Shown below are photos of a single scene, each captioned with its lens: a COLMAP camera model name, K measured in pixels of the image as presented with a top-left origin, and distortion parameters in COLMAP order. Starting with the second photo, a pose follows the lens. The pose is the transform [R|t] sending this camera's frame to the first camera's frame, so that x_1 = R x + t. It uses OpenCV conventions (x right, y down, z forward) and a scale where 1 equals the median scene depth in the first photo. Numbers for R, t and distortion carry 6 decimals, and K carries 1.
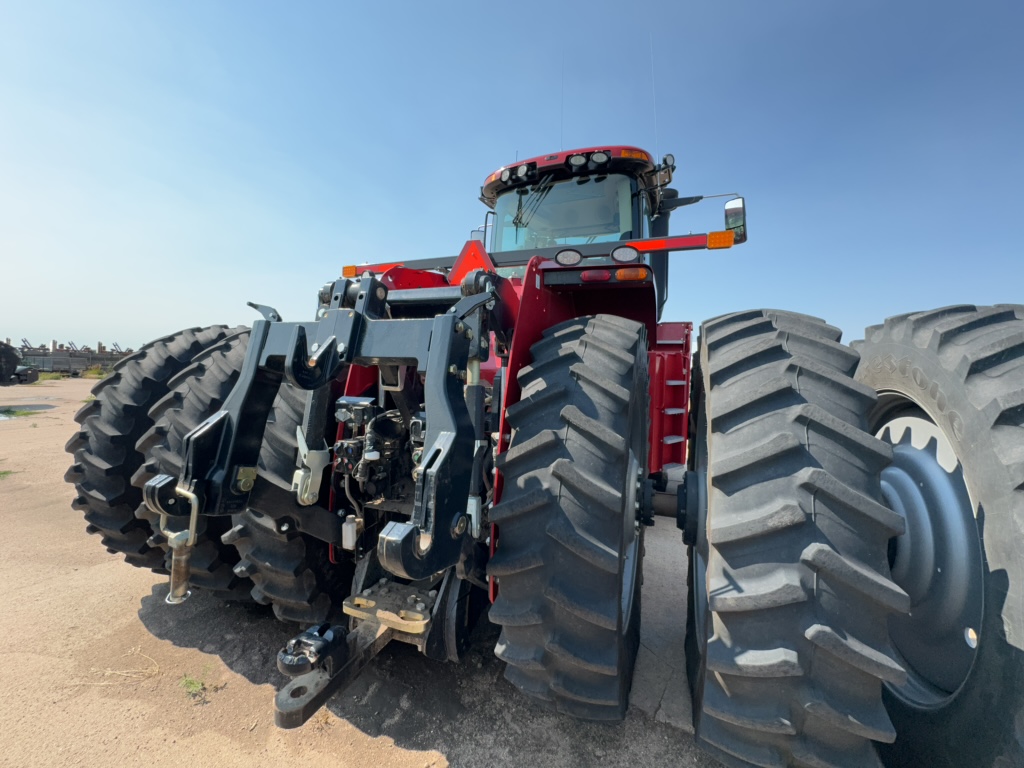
lens RADIAL K [[409.1, 0, 511.9], [0, 409.1, 384.7], [0, 0, 1]] dist [-0.001779, 0.000487]
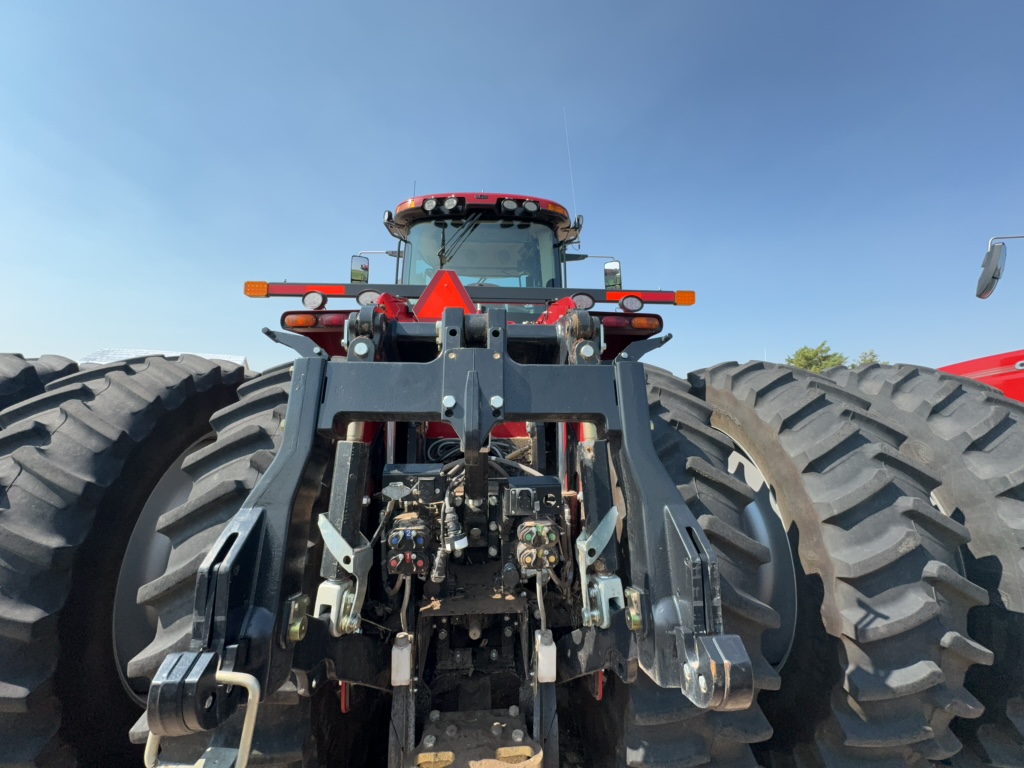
lens RADIAL K [[409.1, 0, 511.9], [0, 409.1, 384.7], [0, 0, 1]] dist [-0.001779, 0.000487]
pose [[0.900758, 0.002405, 0.434315, -0.628269], [0.035712, 0.996188, -0.079582, -0.054072], [-0.432851, 0.087195, 0.897239, 0.292543]]
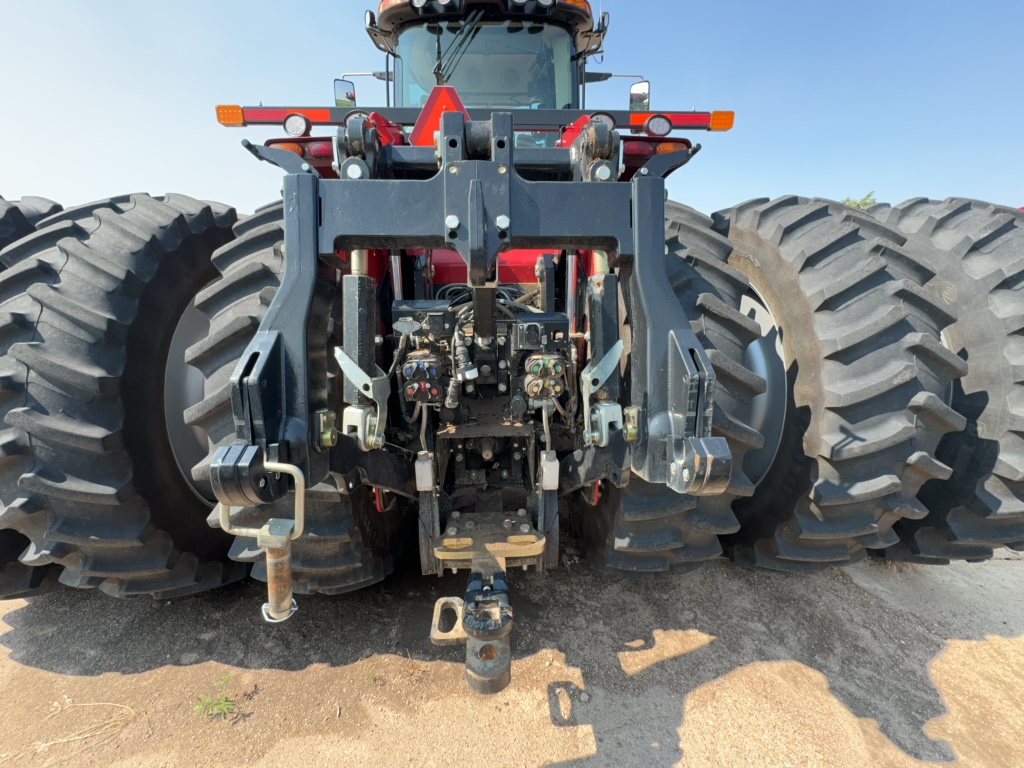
lens RADIAL K [[409.1, 0, 511.9], [0, 409.1, 384.7], [0, 0, 1]] dist [-0.001779, 0.000487]
pose [[0.910635, -0.135955, 0.390205, -0.627015], [0.041328, 0.969554, 0.241363, 0.008557], [-0.411140, -0.203667, 0.888529, 0.289964]]
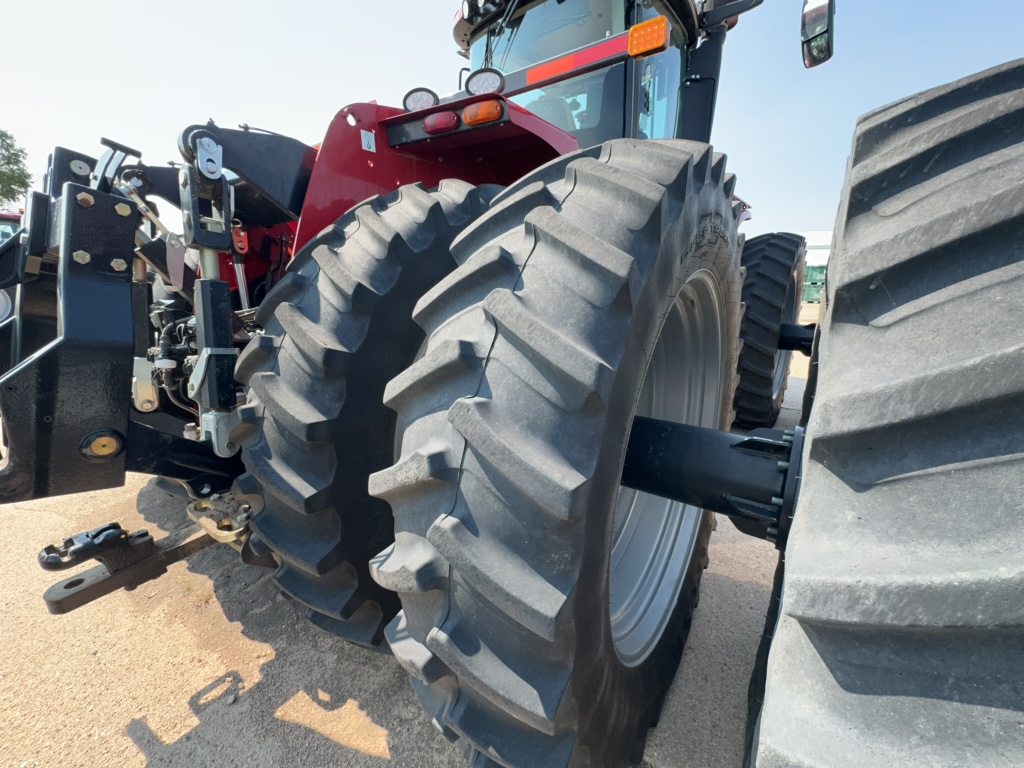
lens RADIAL K [[409.1, 0, 511.9], [0, 409.1, 384.7], [0, 0, 1]] dist [-0.001779, 0.000487]
pose [[0.968402, 0.029844, -0.247603, 0.702850], [0.025174, 0.976046, 0.216104, 0.043311], [0.248121, -0.215509, 0.944453, 0.338218]]
